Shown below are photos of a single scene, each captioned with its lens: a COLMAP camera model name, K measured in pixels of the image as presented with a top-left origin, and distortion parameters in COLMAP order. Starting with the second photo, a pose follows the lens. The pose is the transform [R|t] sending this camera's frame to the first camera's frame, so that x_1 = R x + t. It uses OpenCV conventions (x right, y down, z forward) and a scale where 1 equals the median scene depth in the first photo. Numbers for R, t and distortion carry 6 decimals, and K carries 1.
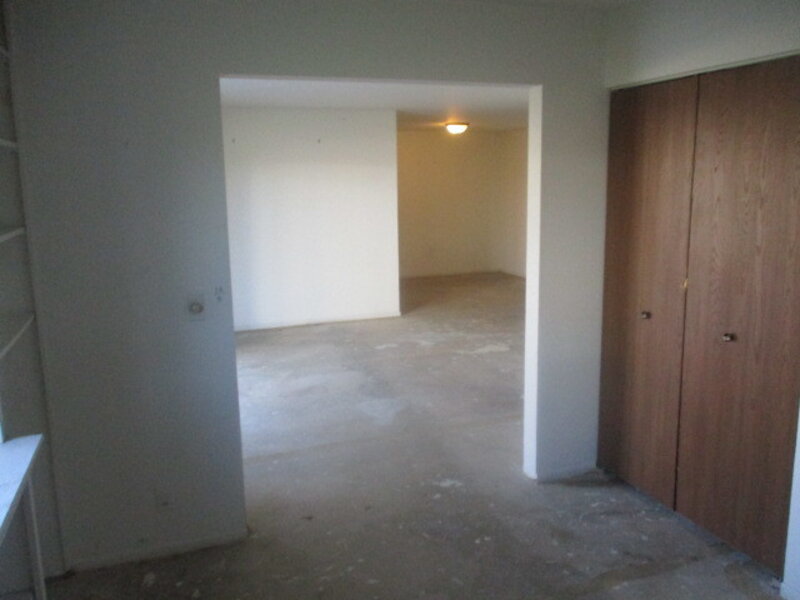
lens RADIAL K [[680.7, 0, 396.7], [0, 680.7, 301.1], [0, 0, 1]] dist [-0.020908, 0.000691]
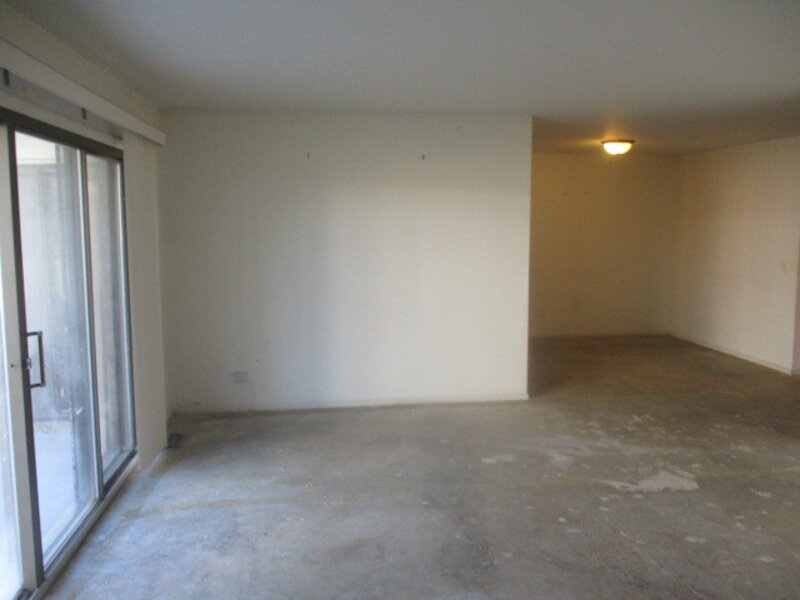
lens RADIAL K [[680.7, 0, 399.6], [0, 680.7, 294.6], [0, 0, 1]] dist [-0.020908, 0.000691]
pose [[0.977548, 0.040081, -0.206865, 0.020007], [-0.052760, 0.997028, -0.056141, -0.048272], [0.204000, 0.065795, 0.976757, 0.306921]]
